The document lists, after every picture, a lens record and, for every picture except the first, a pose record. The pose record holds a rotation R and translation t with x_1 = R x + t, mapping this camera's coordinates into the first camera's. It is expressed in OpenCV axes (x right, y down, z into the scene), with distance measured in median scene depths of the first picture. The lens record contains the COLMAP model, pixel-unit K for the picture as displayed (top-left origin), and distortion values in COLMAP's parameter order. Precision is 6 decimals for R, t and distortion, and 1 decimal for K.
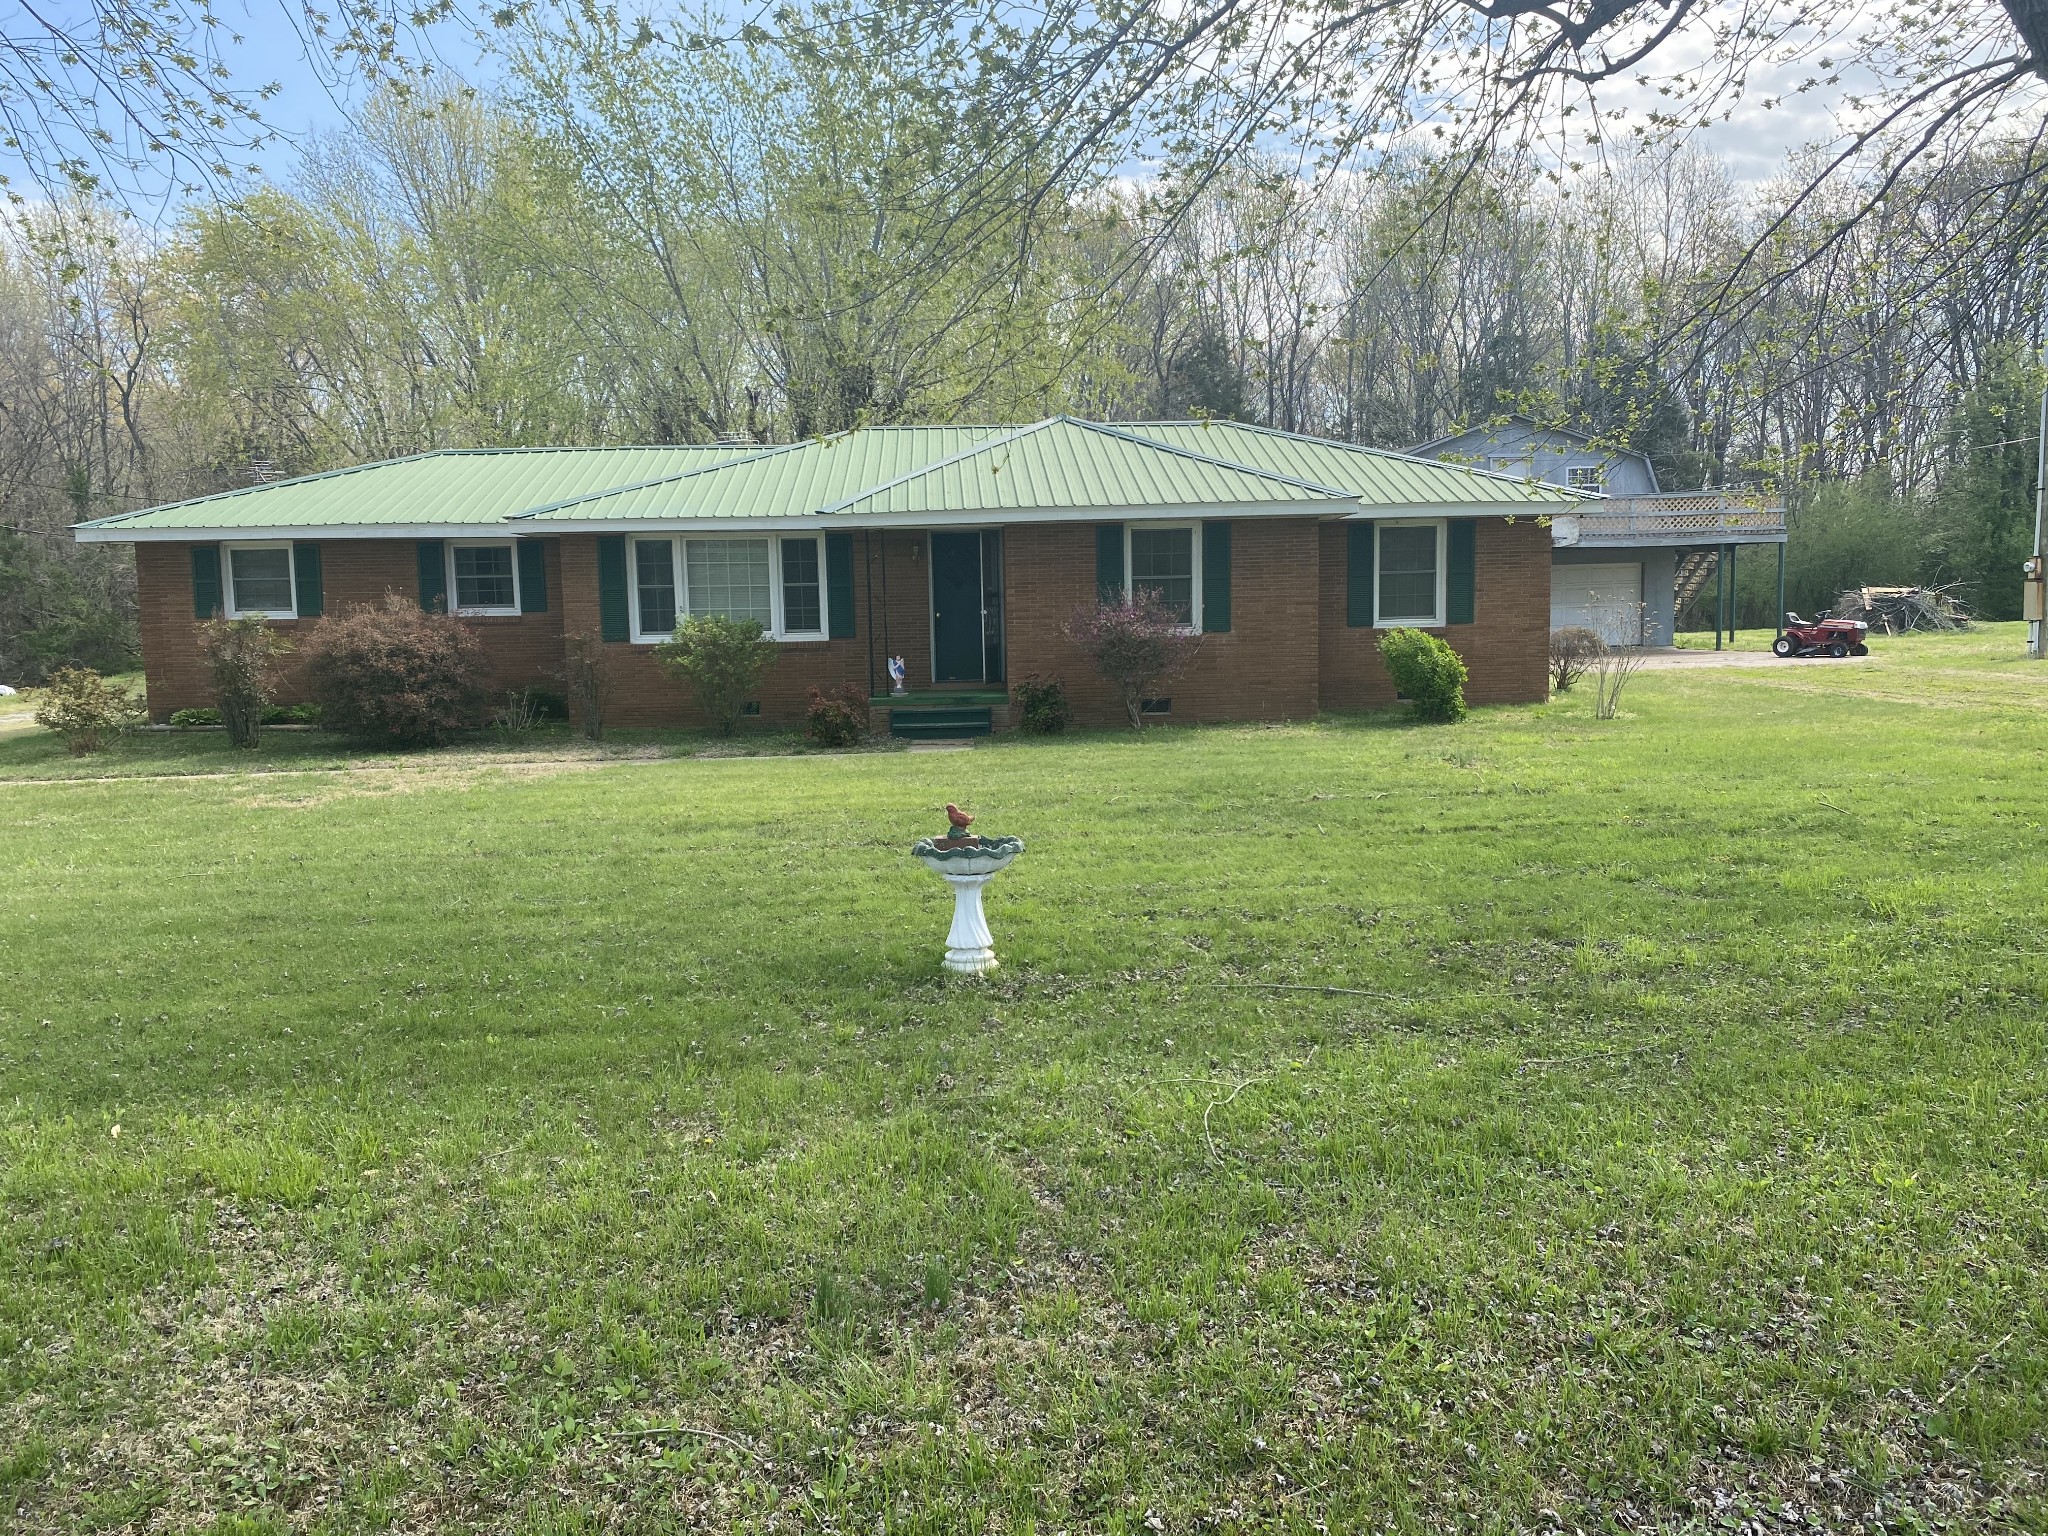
lens RADIAL K [[1531.4, 0, 1010.3], [0, 1531.4, 766.3], [0, 0, 1]] dist [0.001339, -0.006152]
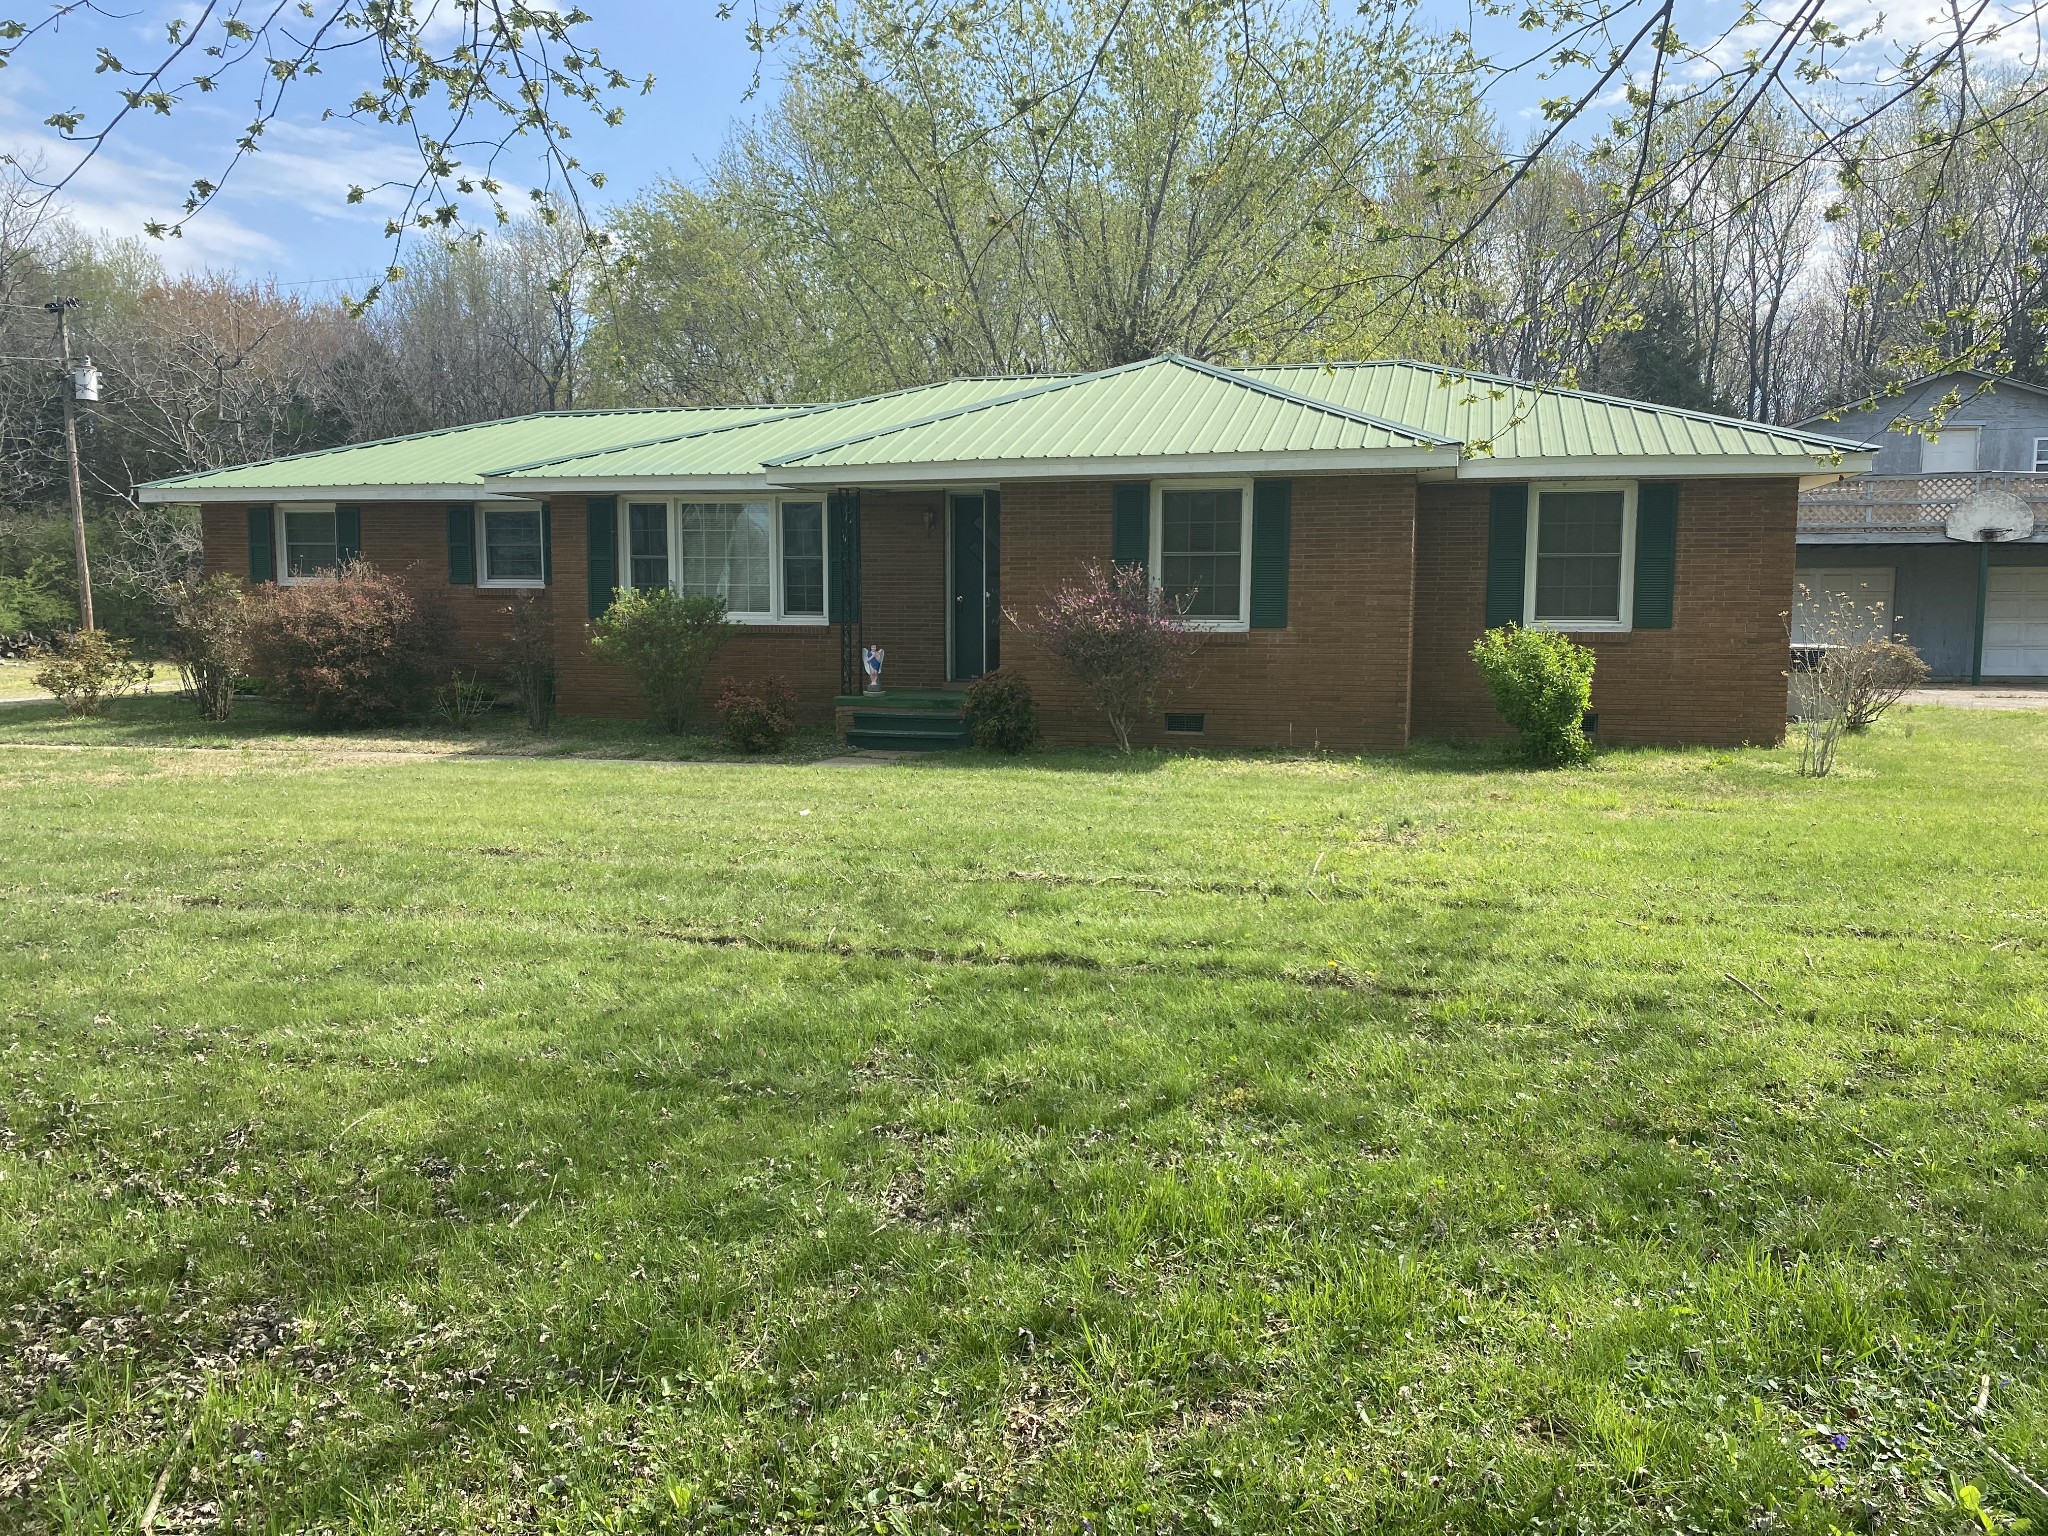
lens RADIAL K [[1531.4, 0, 1023.5], [0, 1531.4, 778.9], [0, 0, 1]] dist [0.001339, -0.006152]
pose [[0.950712, 0.061105, -0.303995, 0.244339], [-0.058833, 0.998129, 0.016637, -0.019328], [0.304443, 0.002068, 0.952528, 0.245308]]
